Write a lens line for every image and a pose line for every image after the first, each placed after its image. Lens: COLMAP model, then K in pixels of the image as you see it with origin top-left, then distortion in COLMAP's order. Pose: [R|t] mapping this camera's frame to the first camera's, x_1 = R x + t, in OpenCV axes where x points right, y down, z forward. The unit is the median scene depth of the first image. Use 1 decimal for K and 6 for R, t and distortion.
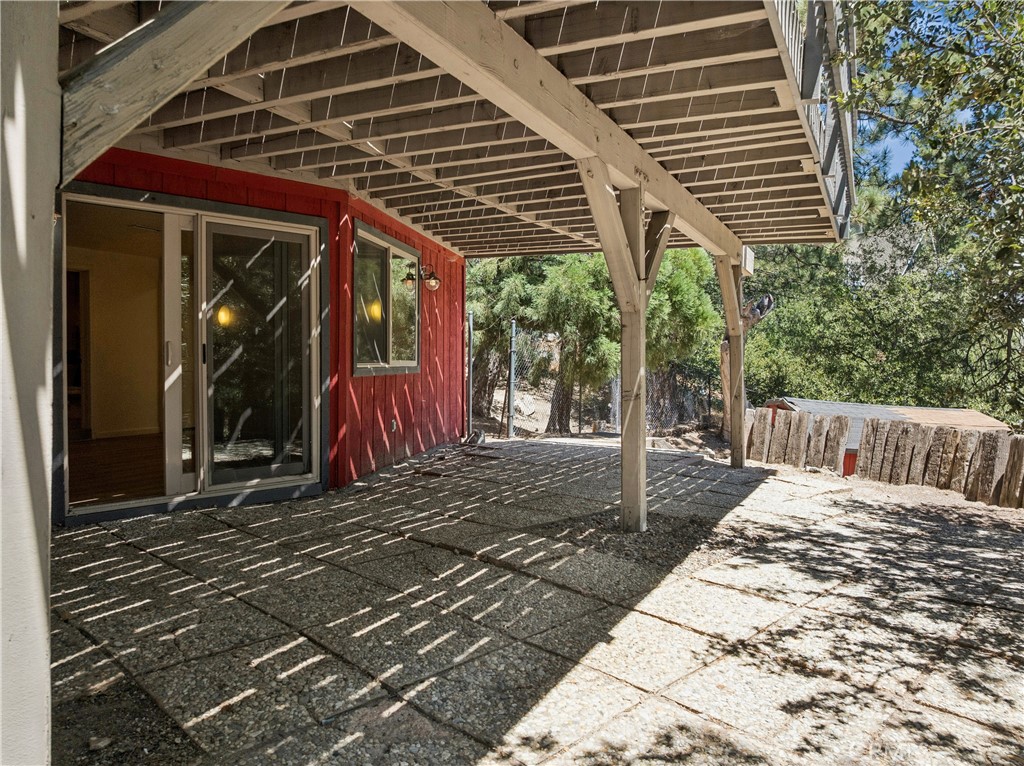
lens RADIAL K [[708.9, 0, 512.2], [0, 708.9, 404.4], [0, 0, 1]] dist [-0.022571, -0.000144]
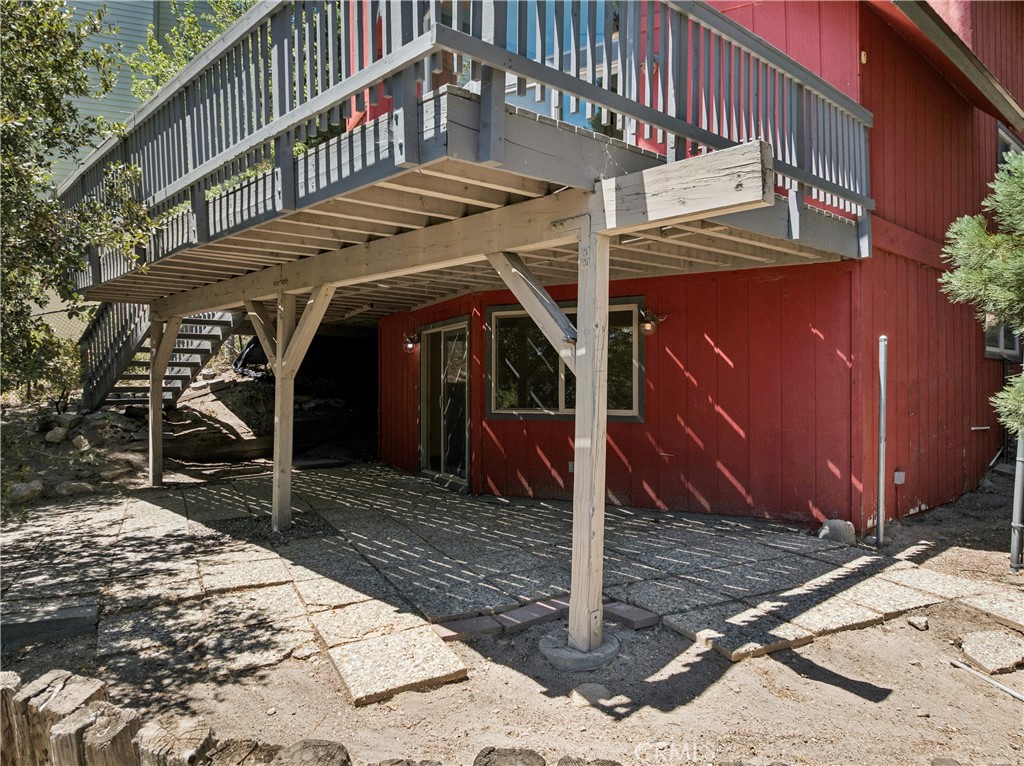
lens RADIAL K [[708.9, 0, 512.2], [0, 708.9, 404.4], [0, 0, 1]] dist [-0.022571, -0.000144]
pose [[-0.334263, 0.015451, -0.942353, 1.465460], [-0.060139, 0.997478, 0.037687, -0.167707], [0.940559, 0.069270, -0.332491, 2.046188]]
